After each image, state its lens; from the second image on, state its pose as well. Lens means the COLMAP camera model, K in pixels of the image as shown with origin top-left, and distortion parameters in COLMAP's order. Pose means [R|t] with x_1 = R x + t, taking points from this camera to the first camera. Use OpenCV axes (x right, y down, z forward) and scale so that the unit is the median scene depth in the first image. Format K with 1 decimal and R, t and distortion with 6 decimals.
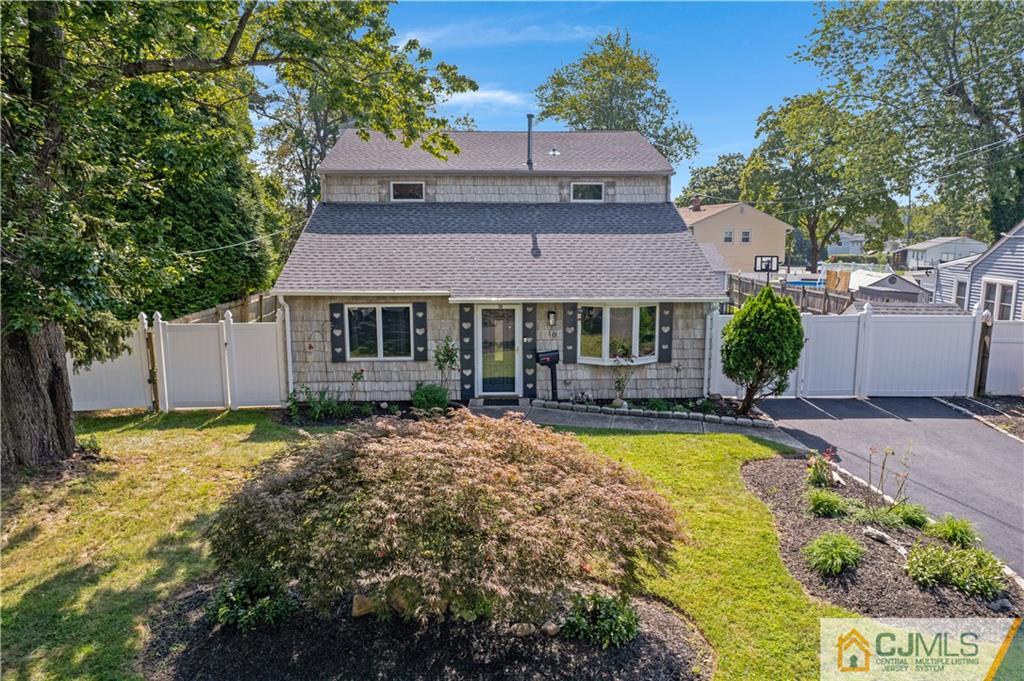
lens RADIAL K [[676.2, 0, 518.4], [0, 676.2, 337.7], [0, 0, 1]] dist [-0.027108, 0.004619]
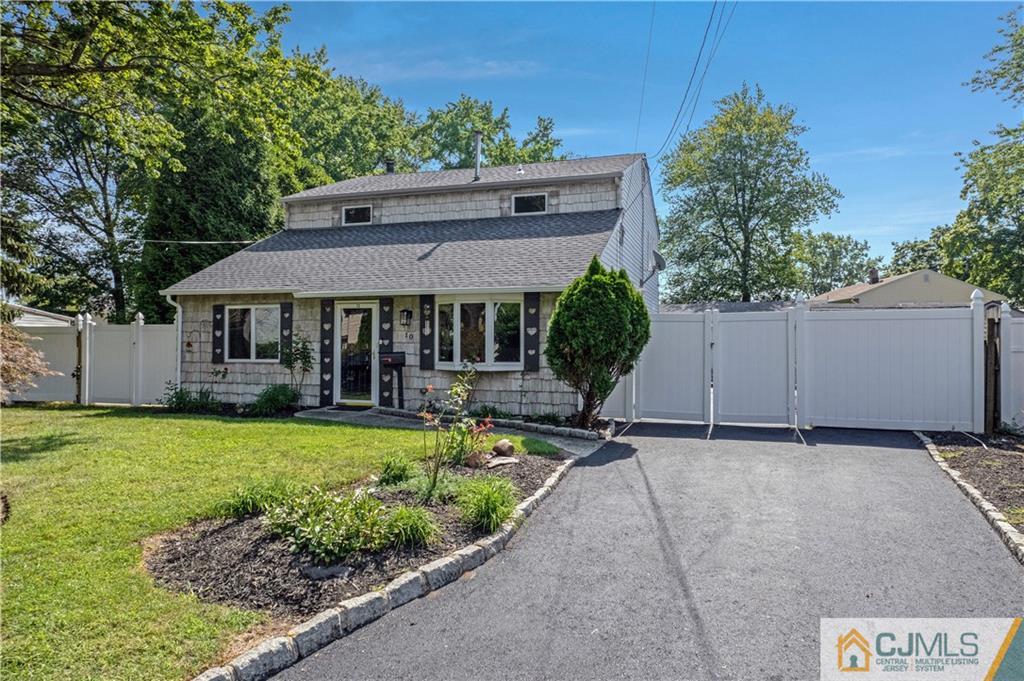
lens RADIAL K [[676.2, 0, 509.4], [0, 676.2, 338.2], [0, 0, 1]] dist [-0.027108, 0.004619]
pose [[0.932907, -0.001155, -0.360116, 0.495737], [-0.056350, 0.987208, -0.149145, 0.123174], [0.355682, 0.159431, 0.920908, 0.219535]]
